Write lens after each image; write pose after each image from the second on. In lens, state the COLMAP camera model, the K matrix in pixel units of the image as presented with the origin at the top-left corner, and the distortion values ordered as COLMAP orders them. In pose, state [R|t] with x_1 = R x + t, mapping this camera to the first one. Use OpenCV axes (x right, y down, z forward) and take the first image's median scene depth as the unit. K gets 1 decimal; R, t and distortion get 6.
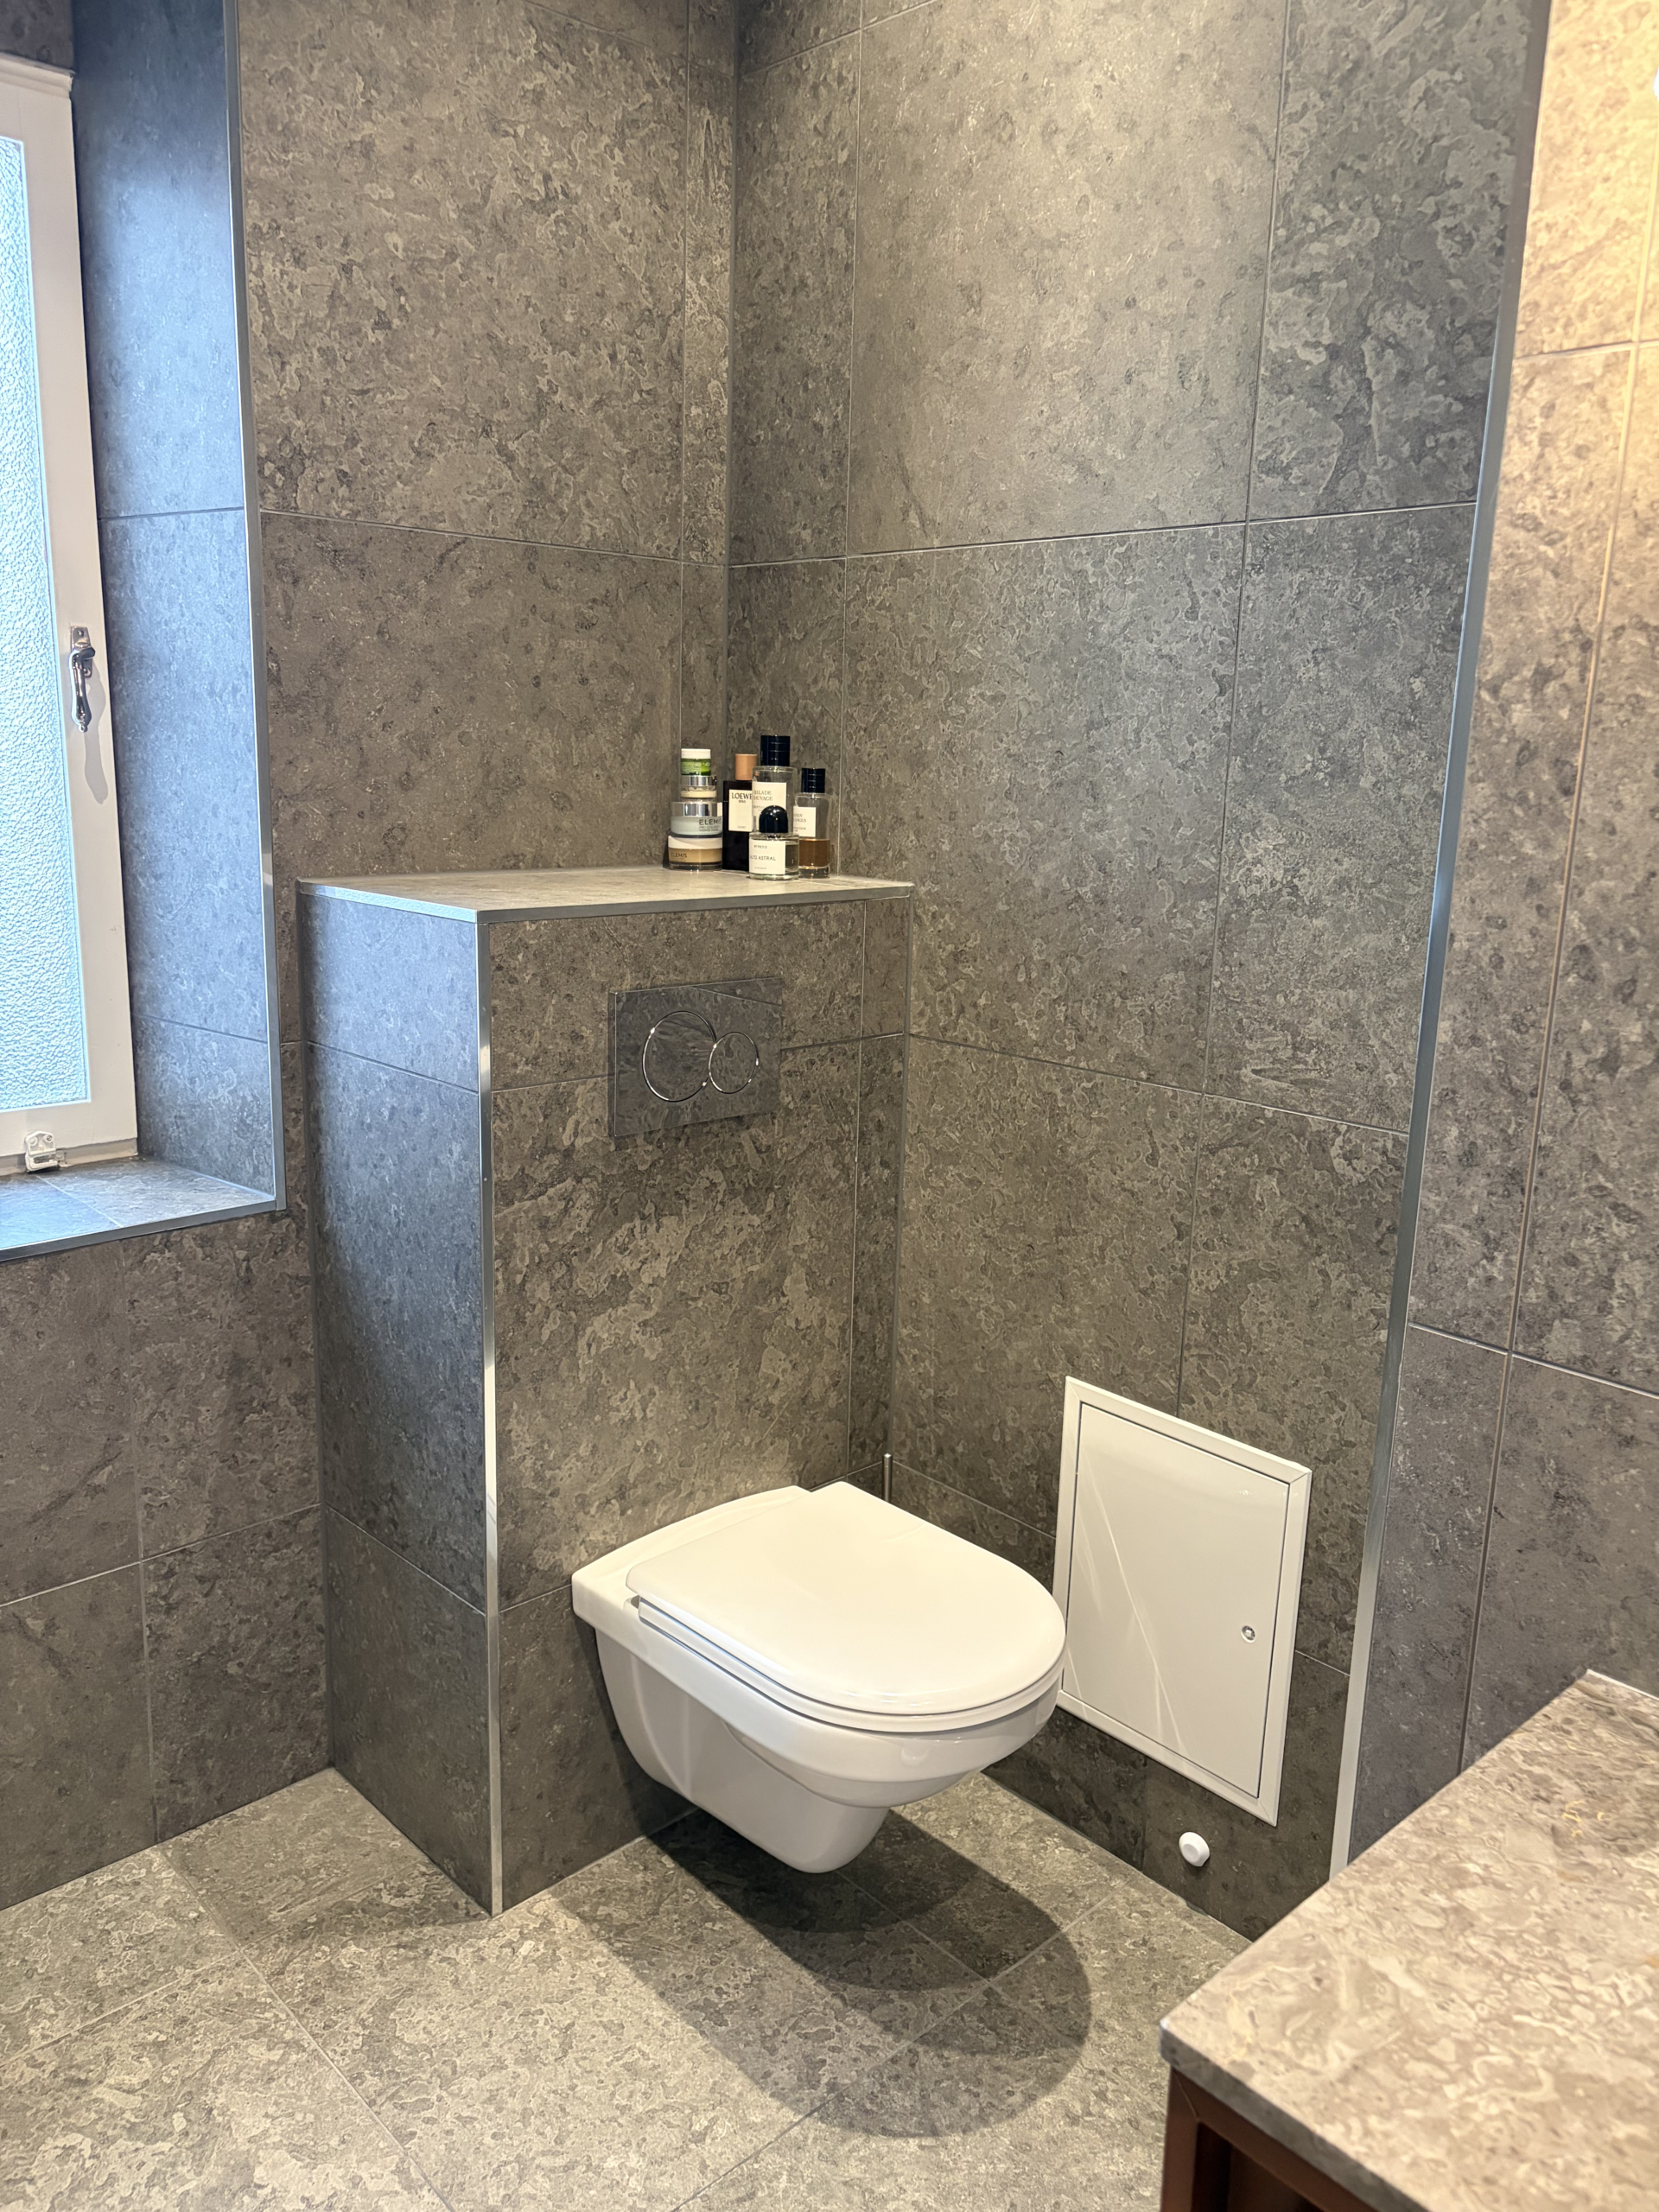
lens RADIAL K [[1667.5, 0, 822.4], [0, 1667.5, 1109.6], [0, 0, 1]] dist [0.032403, -0.006954]
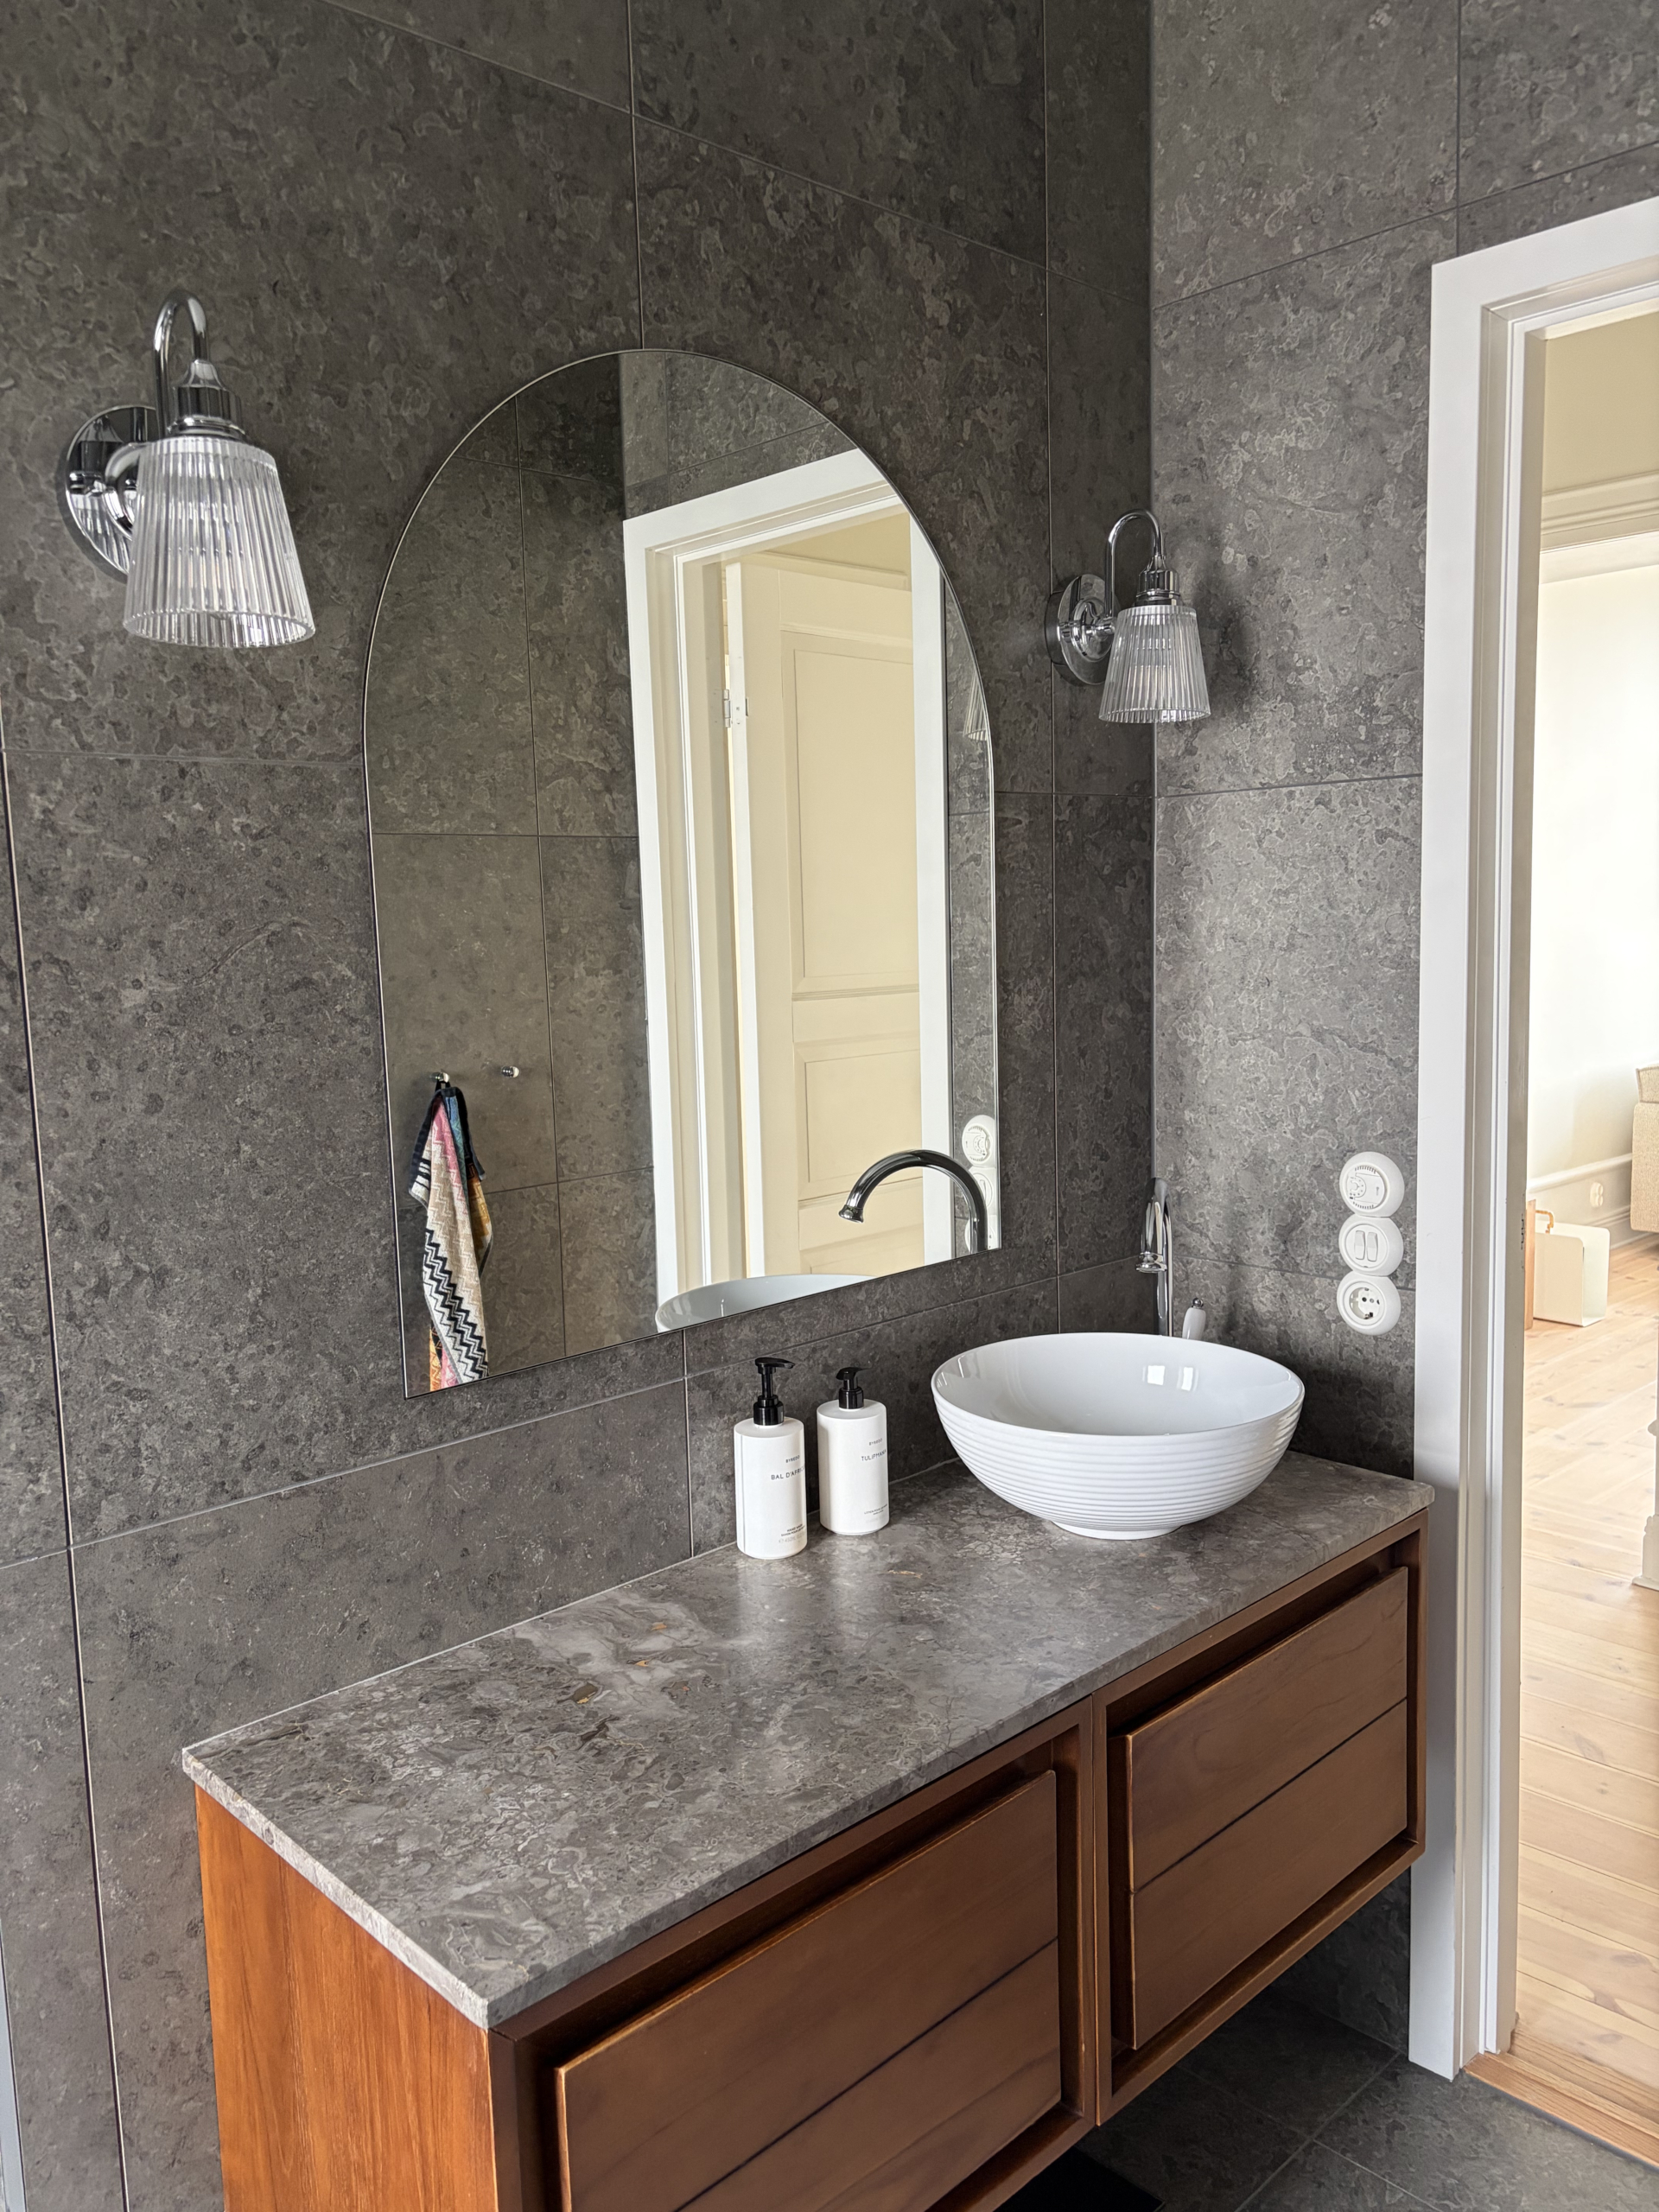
lens RADIAL K [[1667.5, 0, 824.1], [0, 1667.5, 1109.2], [0, 0, 1]] dist [0.032403, -0.006954]
pose [[-0.006617, -0.148195, 0.988936, -0.780754], [0.250560, 0.957164, 0.145110, -0.205908], [-0.968078, 0.248748, 0.030798, 0.391542]]
